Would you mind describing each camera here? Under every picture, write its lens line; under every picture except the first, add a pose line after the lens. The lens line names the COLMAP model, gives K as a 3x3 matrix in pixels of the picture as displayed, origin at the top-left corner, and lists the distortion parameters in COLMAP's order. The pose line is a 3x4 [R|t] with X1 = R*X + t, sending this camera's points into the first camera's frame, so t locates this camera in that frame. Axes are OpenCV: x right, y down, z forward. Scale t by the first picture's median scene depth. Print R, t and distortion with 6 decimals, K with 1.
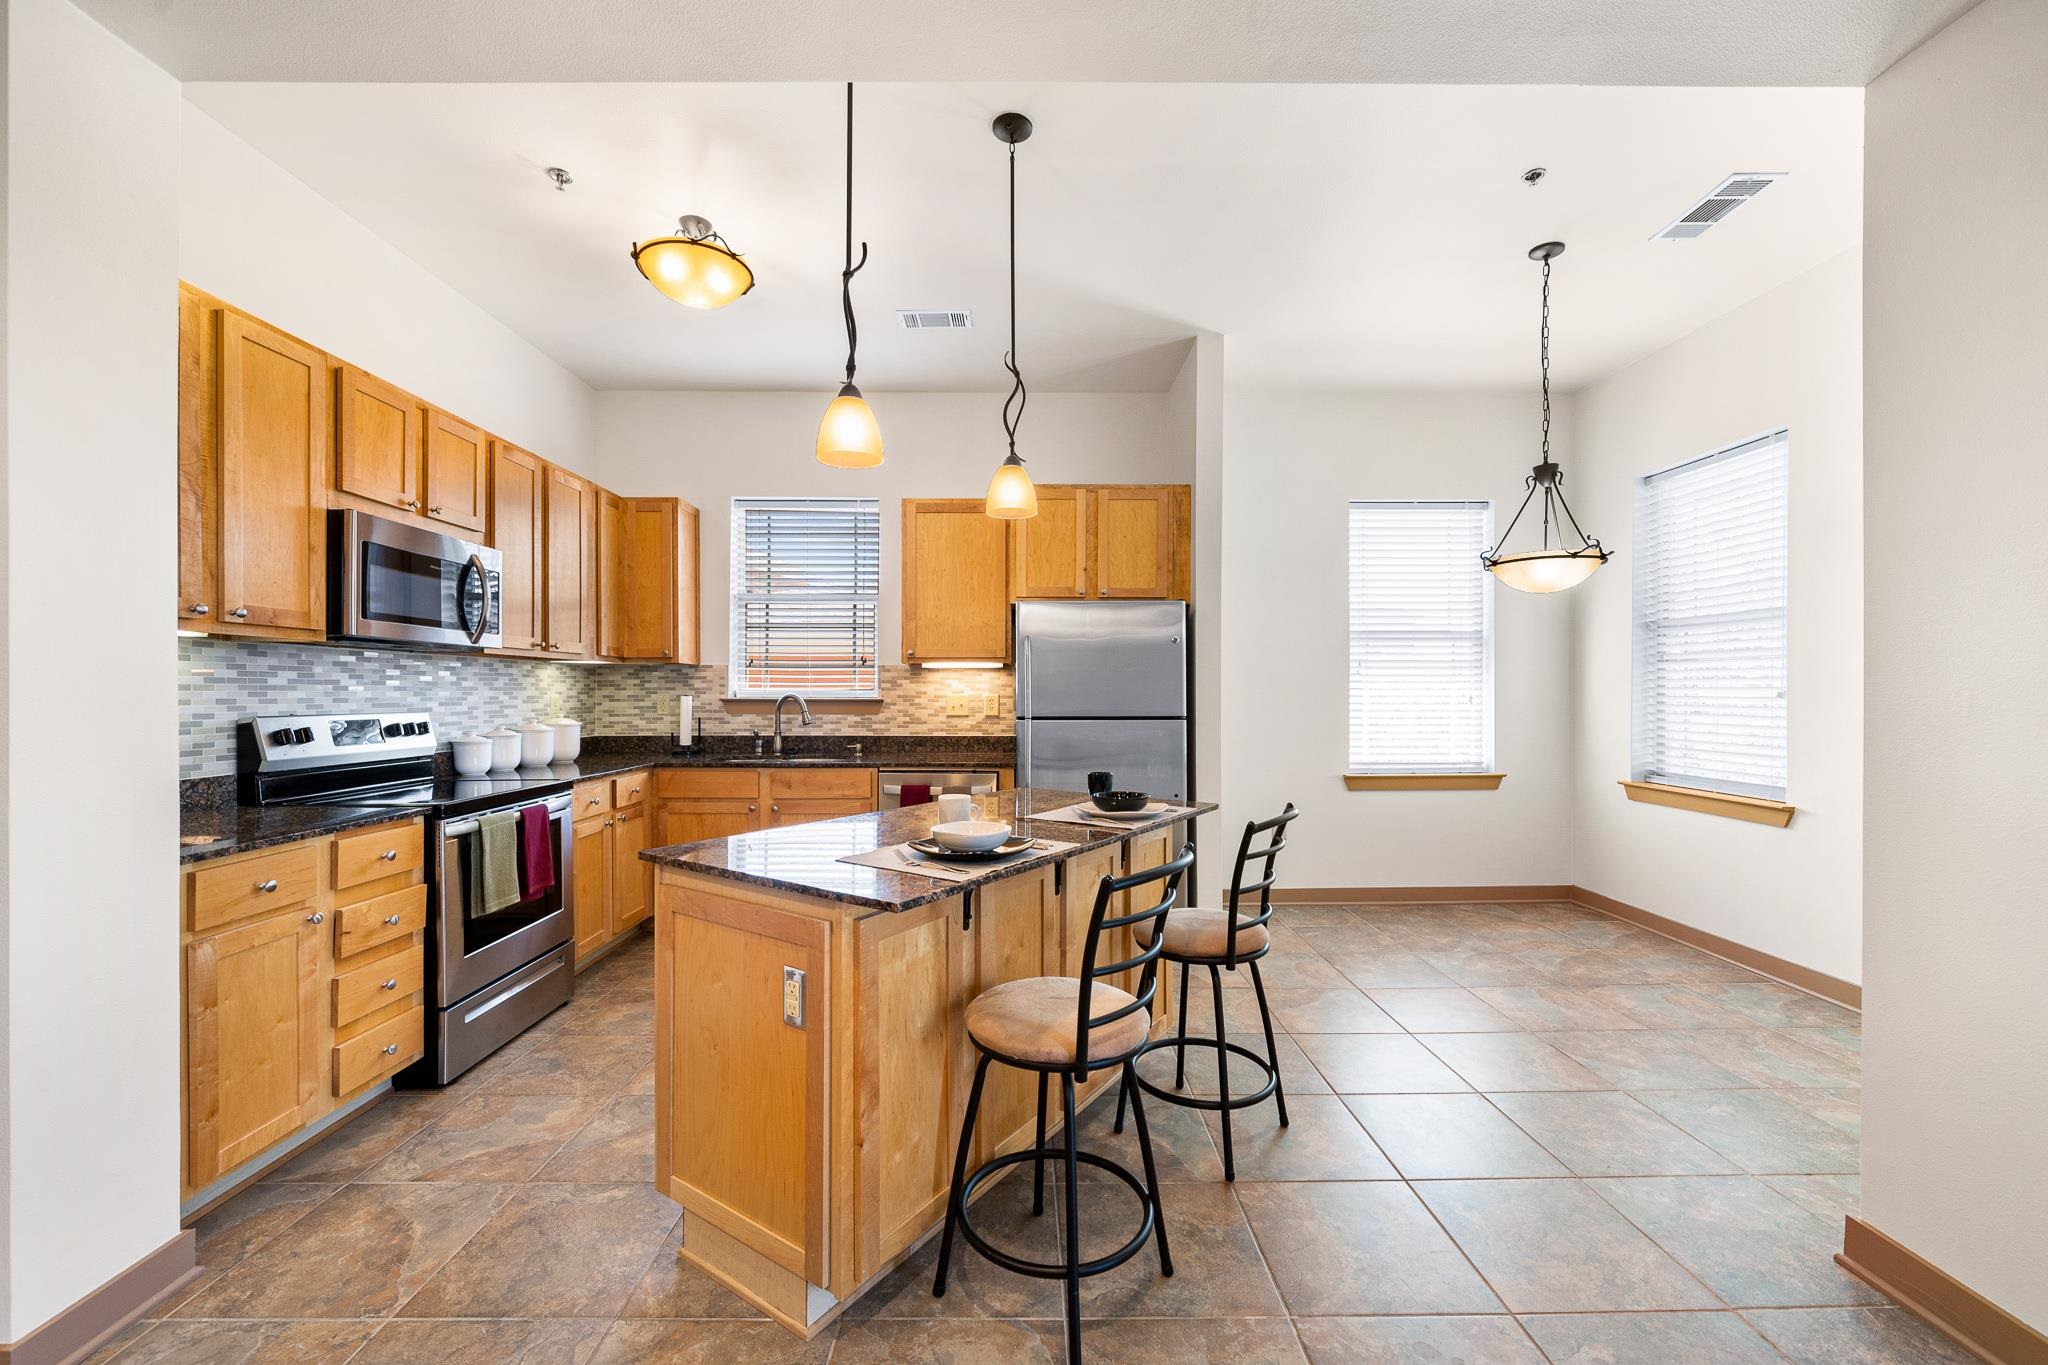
lens RADIAL K [[806.9, 0, 1023.6], [0, 806.9, 695.2], [0, 0, 1]] dist [-0.001165, 0.000065]
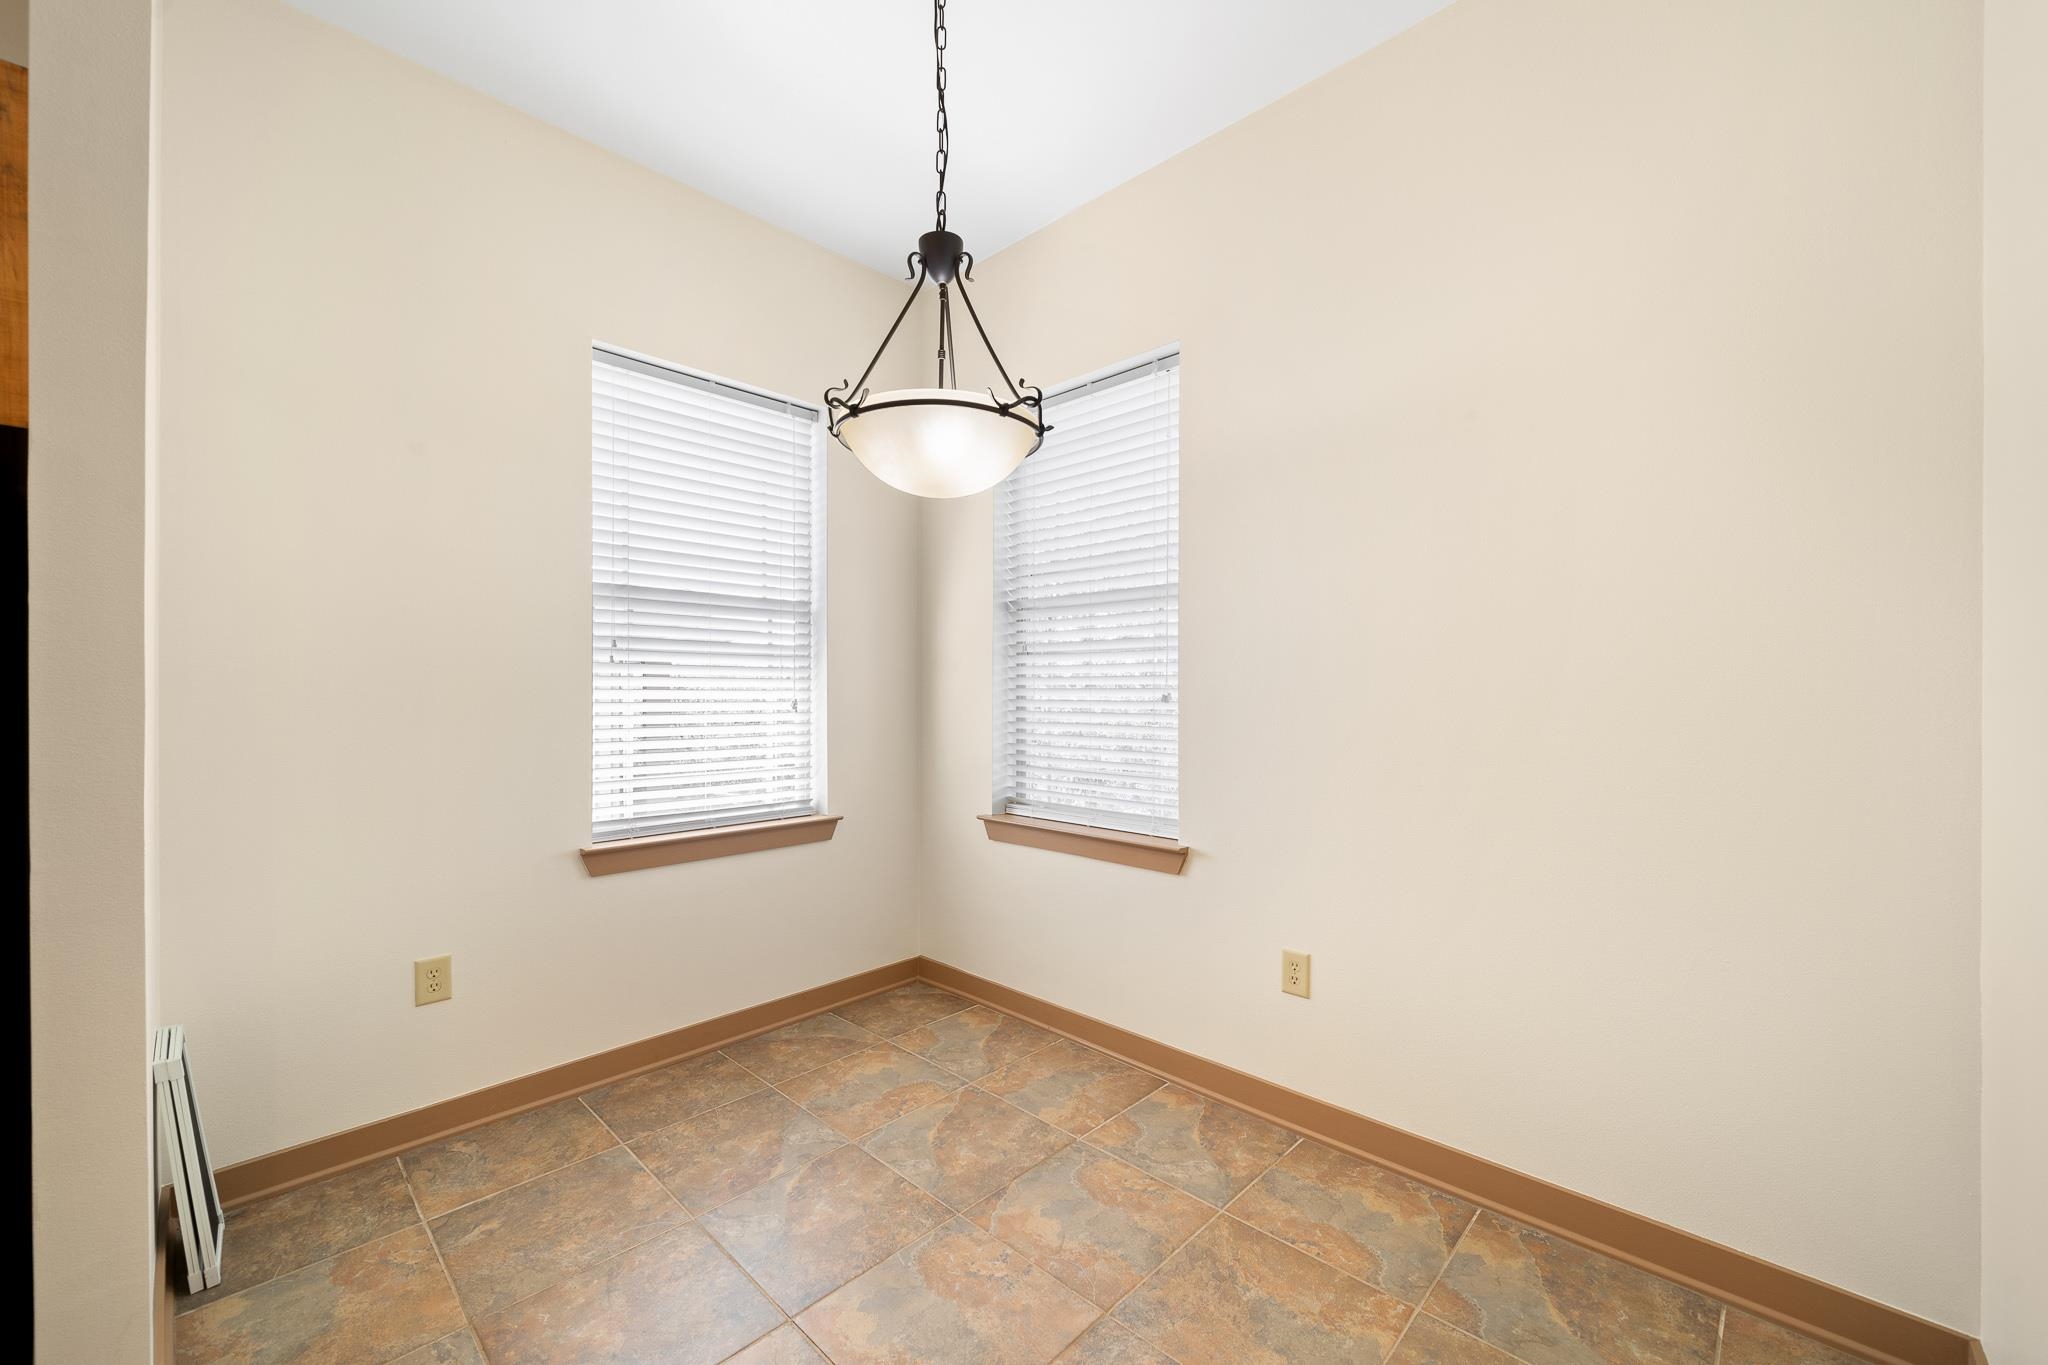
lens RADIAL K [[806.9, 0, 1023.6], [0, 806.9, 695.2], [0, 0, 1]] dist [-0.001165, 0.000065]
pose [[0.701042, 0.001388, 0.713118, 0.319747], [0.001369, 0.999994, -0.003291, -0.001025], [-0.713118, 0.003283, 0.701036, 0.600489]]
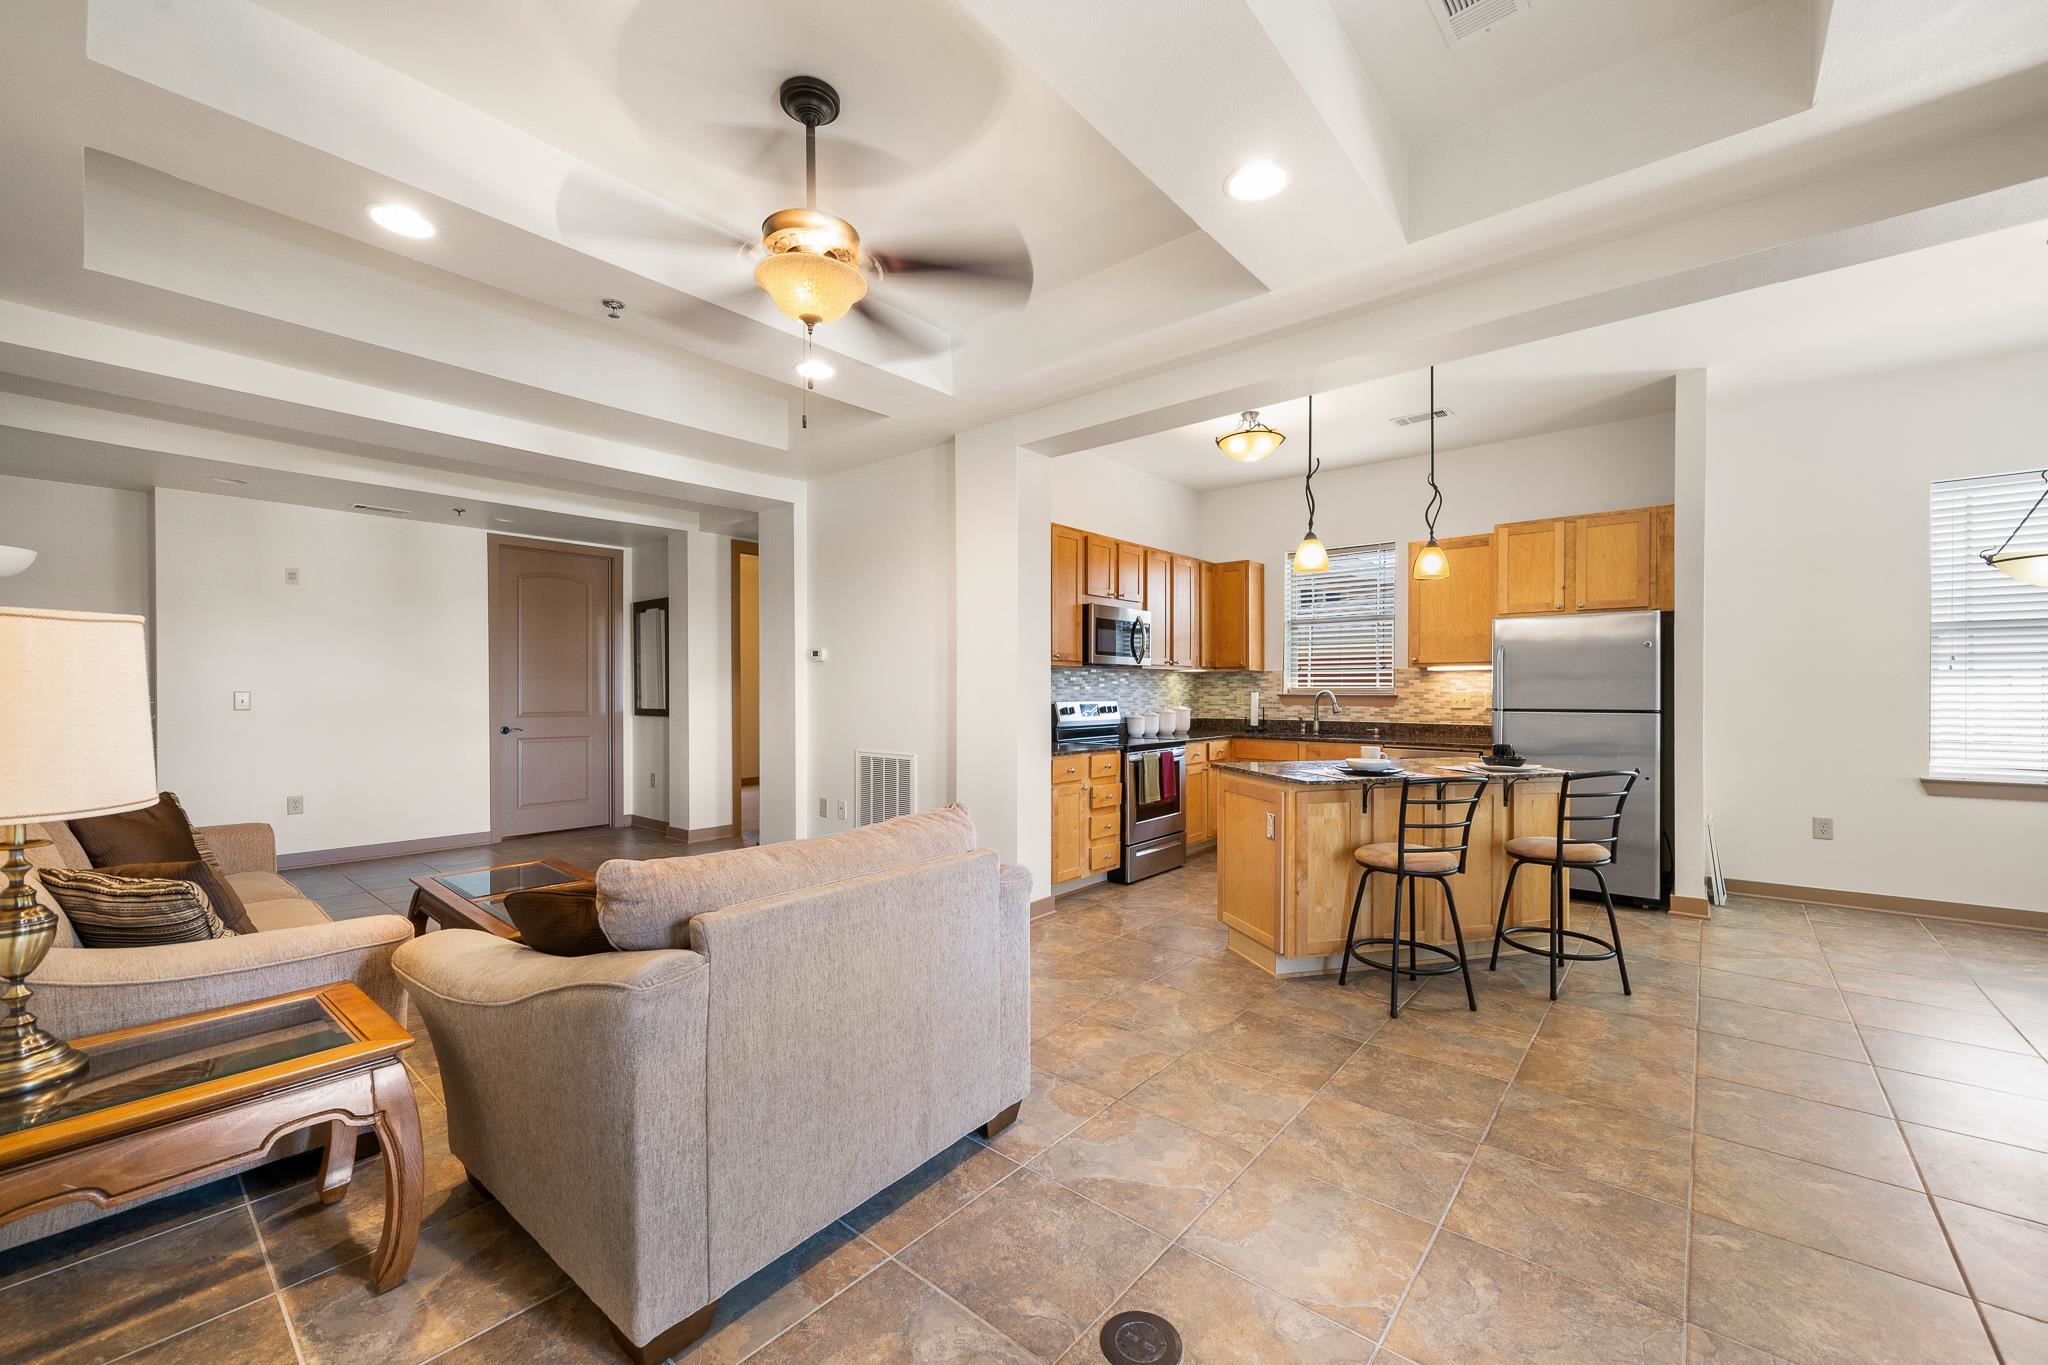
lens RADIAL K [[806.9, 0, 1023.6], [0, 806.9, 695.2], [0, 0, 1]] dist [-0.001165, 0.000065]
pose [[0.756642, 0.003475, -0.653820, 0.319327], [-0.001032, 0.999991, 0.004120, 0.000919], [0.653829, -0.002442, 0.756639, -0.553495]]
